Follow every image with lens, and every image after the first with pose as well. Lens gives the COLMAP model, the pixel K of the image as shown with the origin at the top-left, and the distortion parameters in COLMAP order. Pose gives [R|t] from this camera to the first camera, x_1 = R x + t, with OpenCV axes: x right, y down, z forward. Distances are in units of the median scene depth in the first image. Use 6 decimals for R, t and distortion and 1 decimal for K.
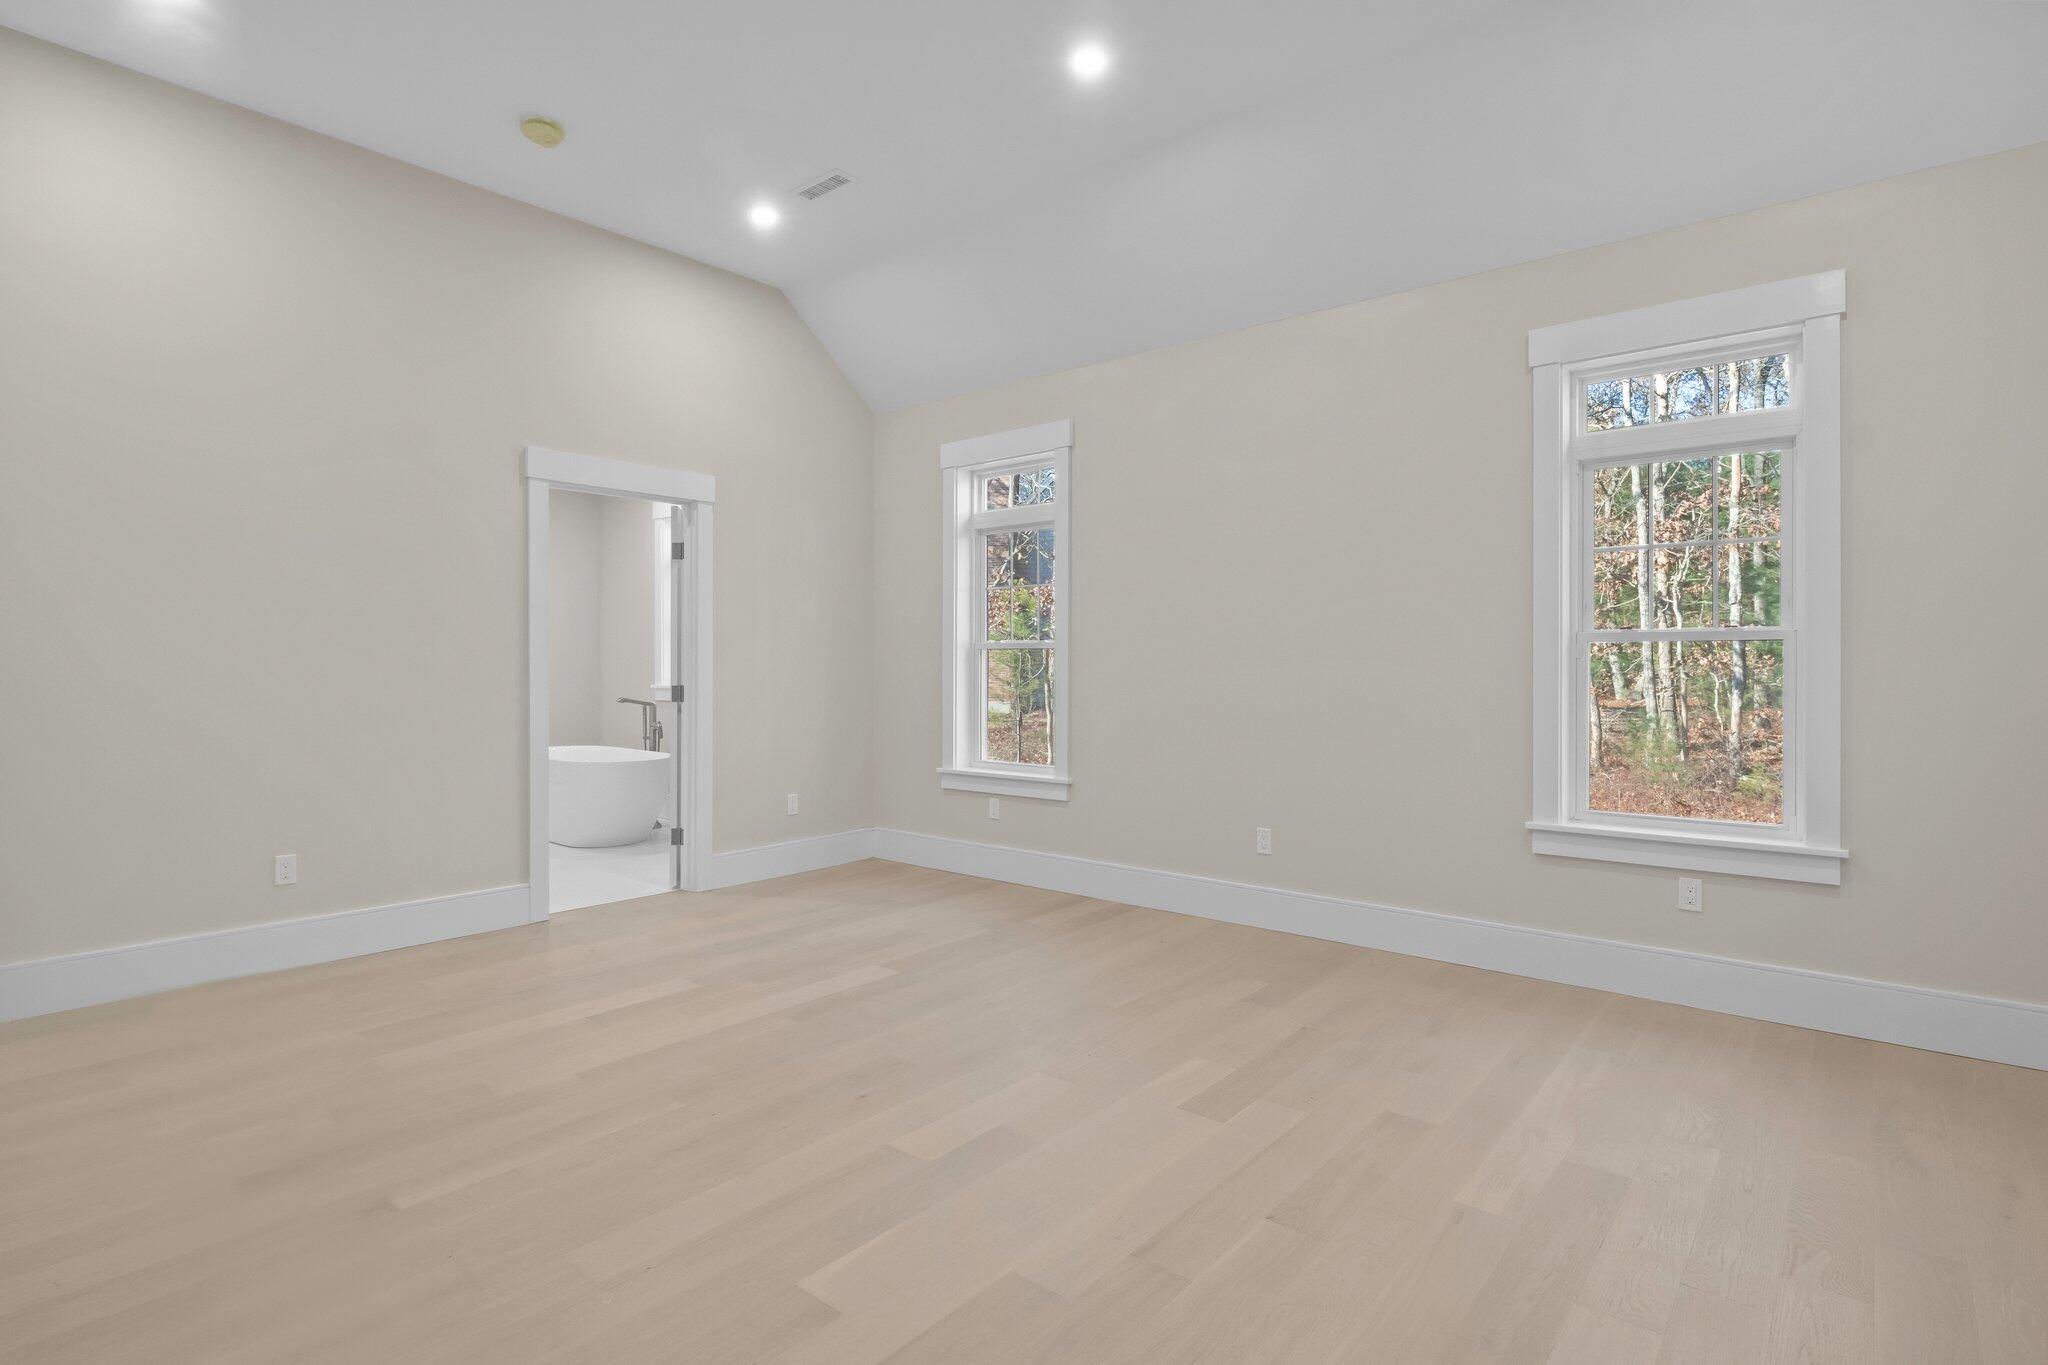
lens RADIAL K [[1013.2, 0, 1012.3], [0, 1013.2, 672.2], [0, 0, 1]] dist [-0.007698, -0.000724]
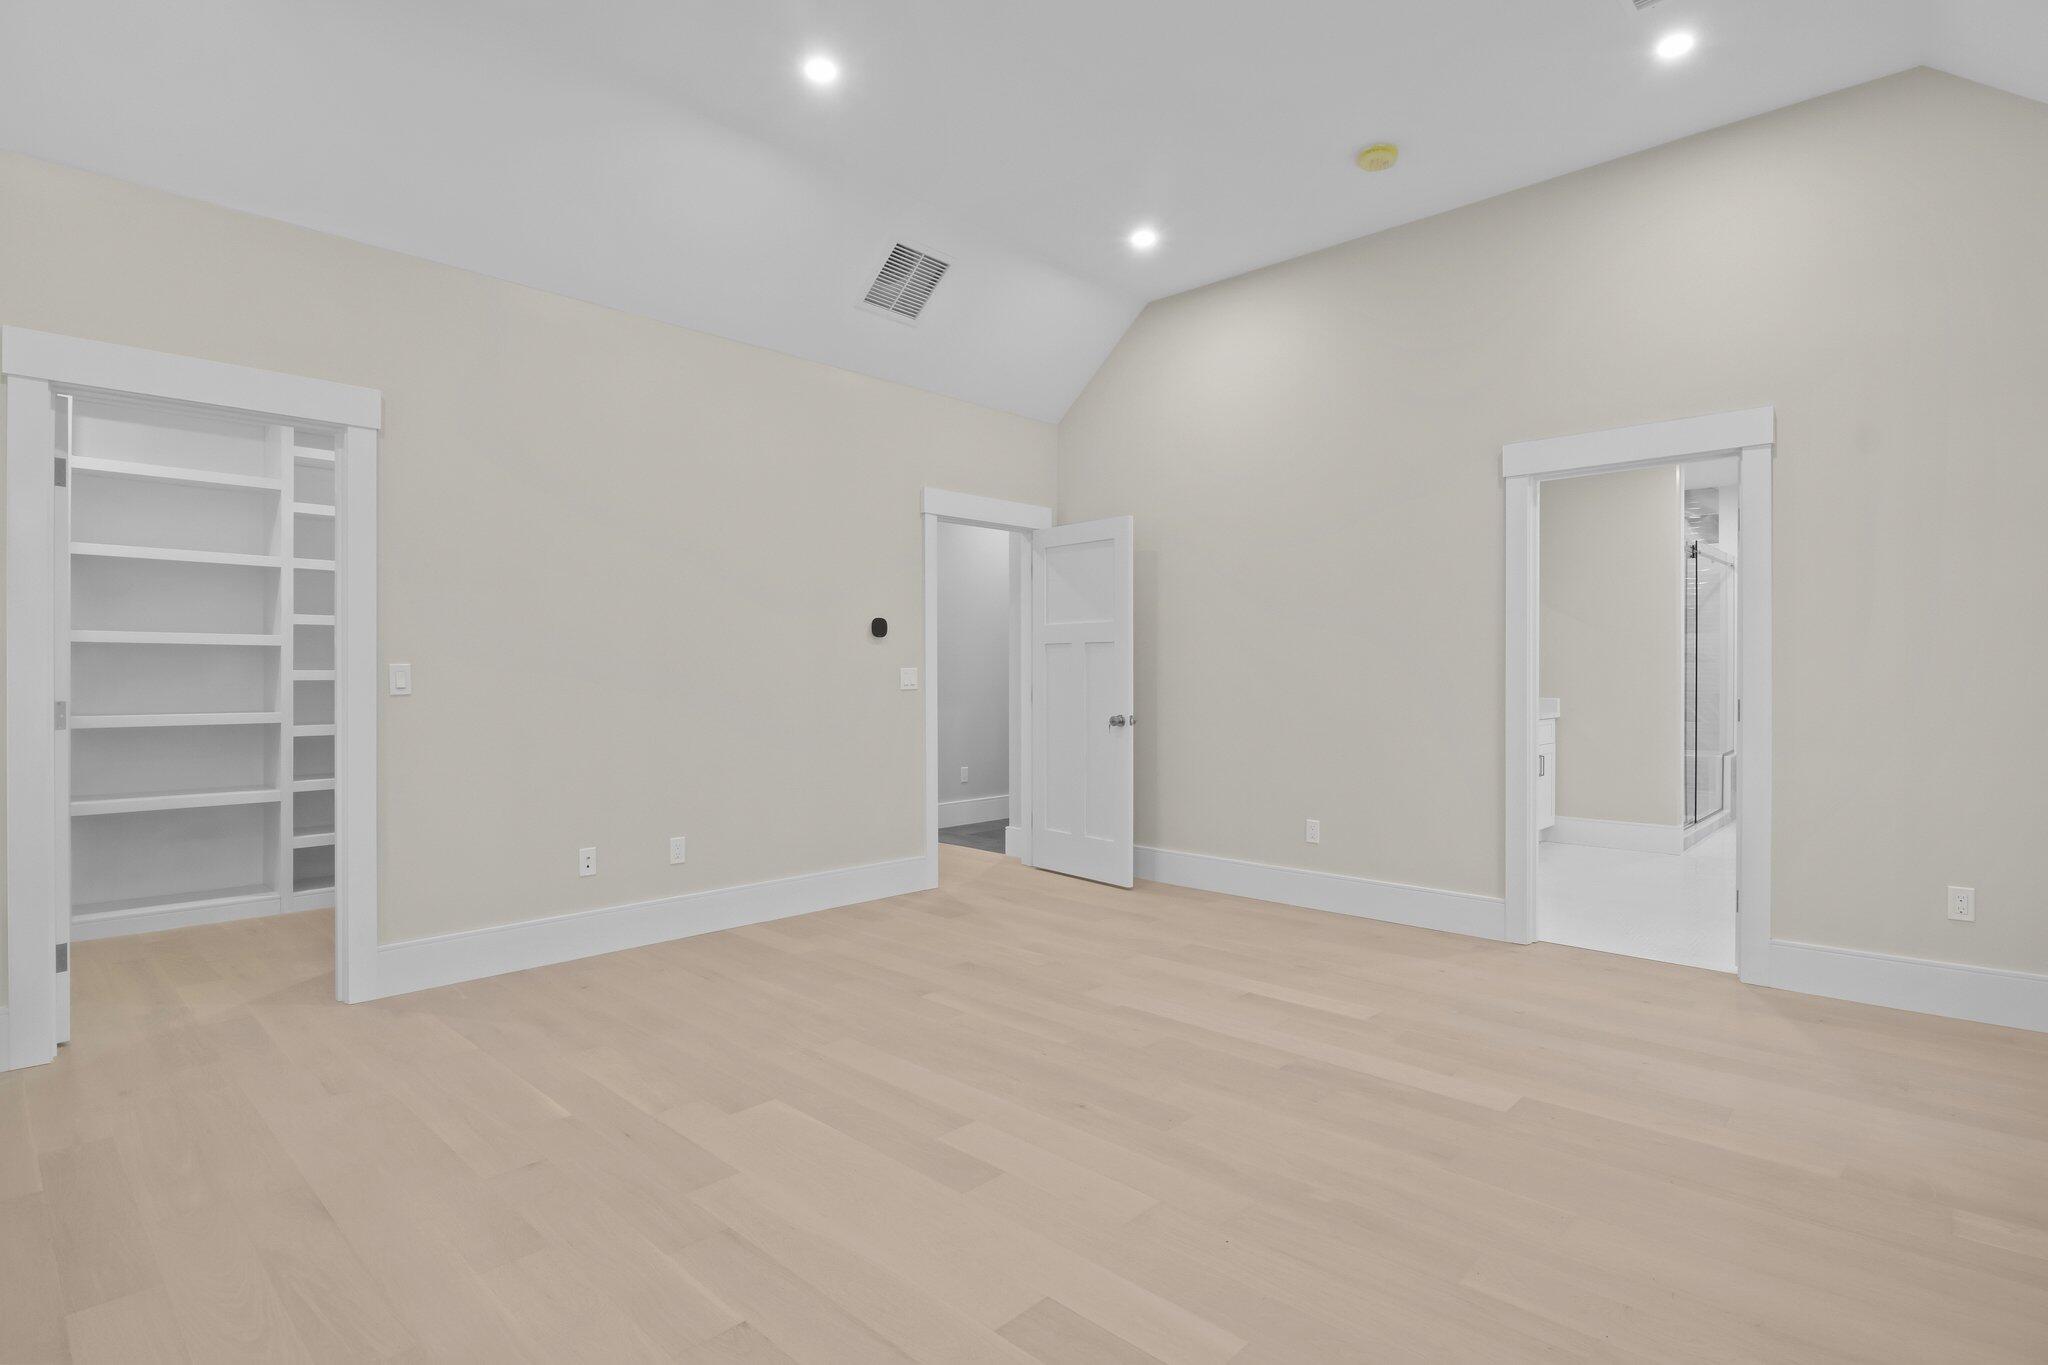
lens RADIAL K [[1013.2, 0, 1023.7], [0, 1013.2, 680.0], [0, 0, 1]] dist [-0.007698, -0.000724]
pose [[-0.048088, 0.007975, -0.998811, 0.503123], [-0.004520, 0.999956, 0.008202, -0.005723], [0.998833, 0.004909, -0.048049, 0.586205]]
